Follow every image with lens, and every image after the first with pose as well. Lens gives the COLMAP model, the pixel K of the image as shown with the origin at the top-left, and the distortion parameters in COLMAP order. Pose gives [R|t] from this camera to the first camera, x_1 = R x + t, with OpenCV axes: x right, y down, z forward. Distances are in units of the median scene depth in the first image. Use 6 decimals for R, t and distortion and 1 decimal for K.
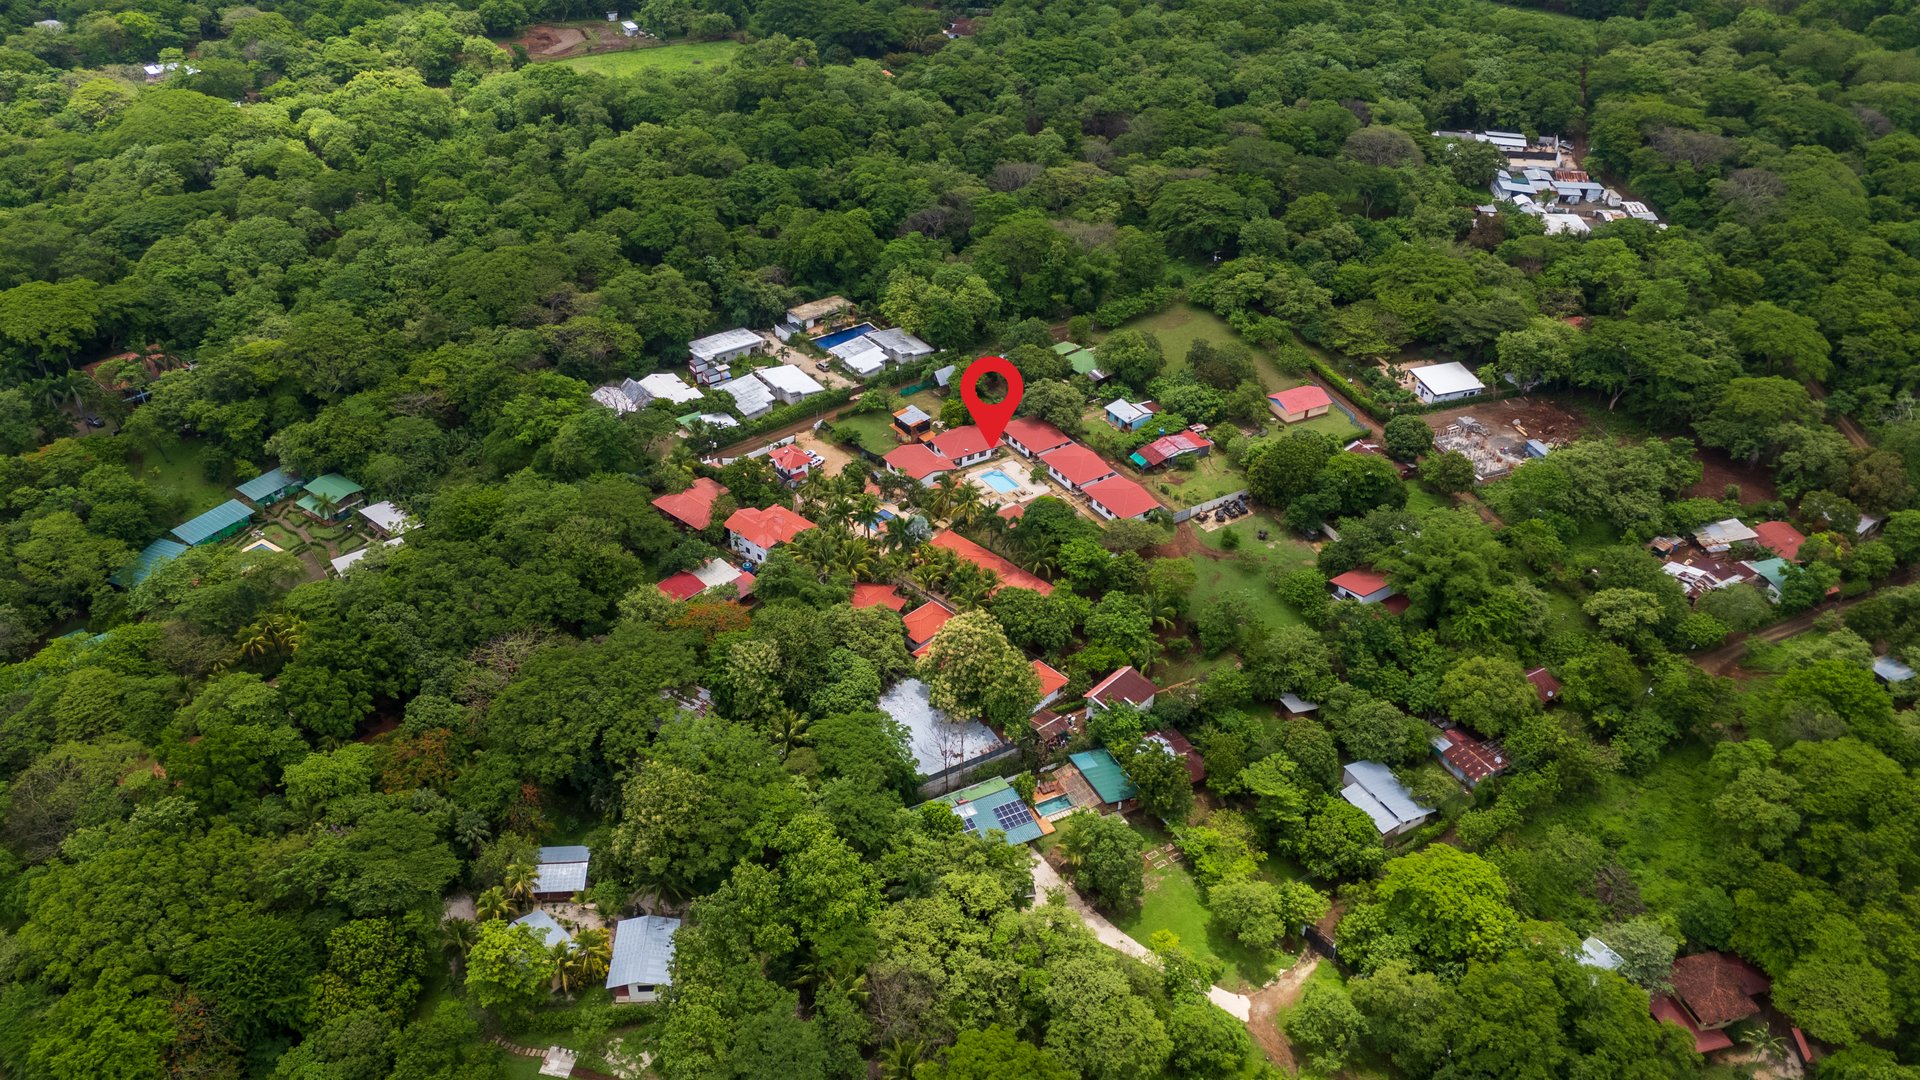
lens RADIAL K [[1404.9, 0, 952.8], [0, 1404.9, 543.9], [0, 0, 1]] dist [0.084535, -0.098747]
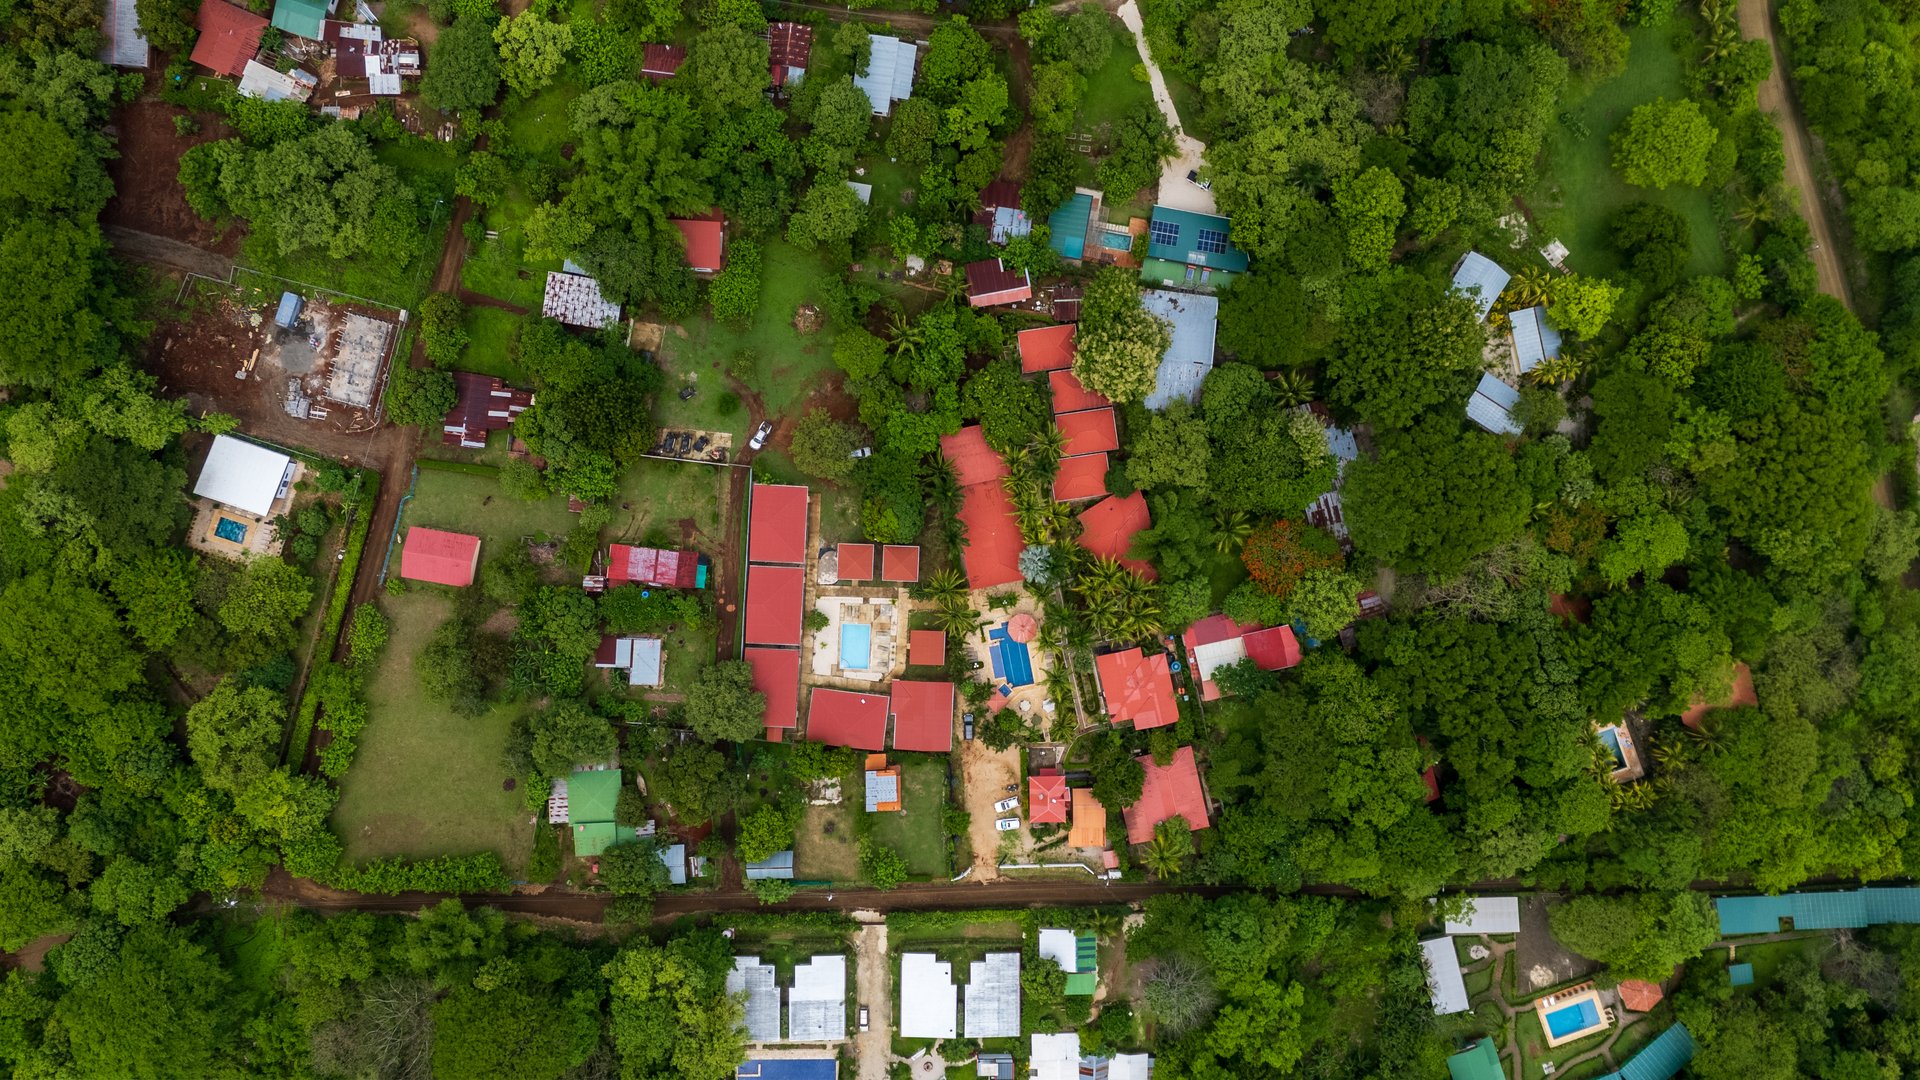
lens RADIAL K [[1404.9, 0, 952.8], [0, 1404.9, 543.9], [0, 0, 1]] dist [0.084535, -0.098747]
pose [[-0.804338, -0.593450, -0.029299, 0.049267], [0.304127, -0.453560, 0.837729, -0.734691], [-0.510439, 0.664907, 0.545299, 0.465050]]
